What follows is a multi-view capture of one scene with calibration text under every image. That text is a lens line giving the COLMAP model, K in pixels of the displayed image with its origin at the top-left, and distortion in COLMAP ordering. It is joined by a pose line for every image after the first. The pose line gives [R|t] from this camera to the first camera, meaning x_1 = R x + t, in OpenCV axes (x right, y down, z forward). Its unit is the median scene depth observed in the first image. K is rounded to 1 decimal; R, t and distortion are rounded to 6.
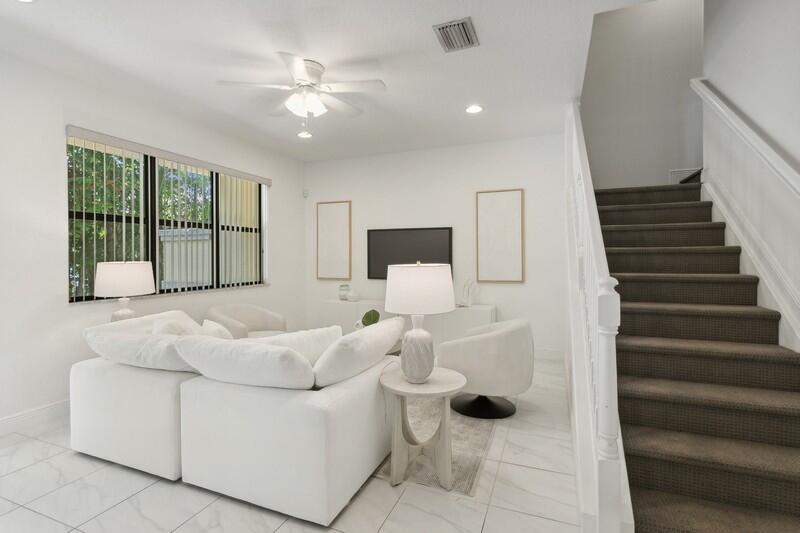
lens RADIAL K [[383.2, 0, 400.0], [0, 383.2, 266.5], [0, 0, 1]] dist [0.002154, 0.000079]
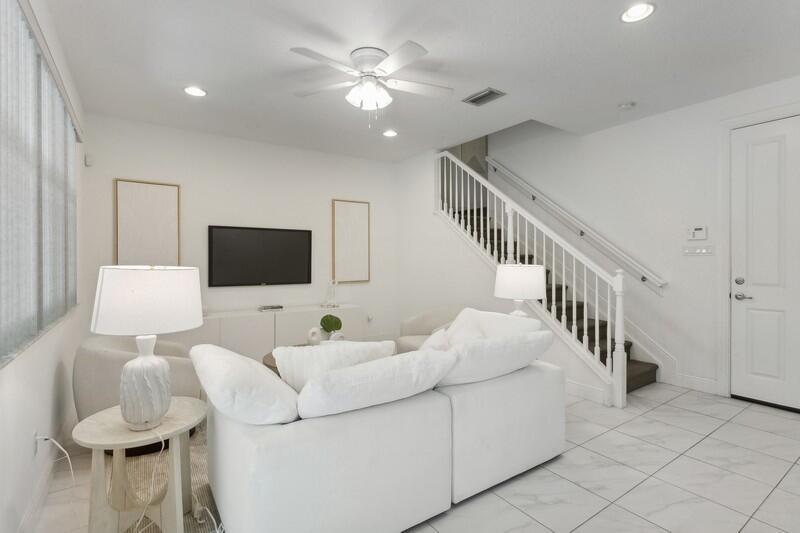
lens RADIAL K [[383.2, 0, 400.0], [0, 383.2, 266.5], [0, 0, 1]] dist [0.002154, 0.000079]
pose [[0.554434, -0.011478, 0.832149, -0.611639], [0.019895, 0.999802, 0.000535, -0.003574], [-0.831990, 0.016259, 0.554552, 0.260938]]
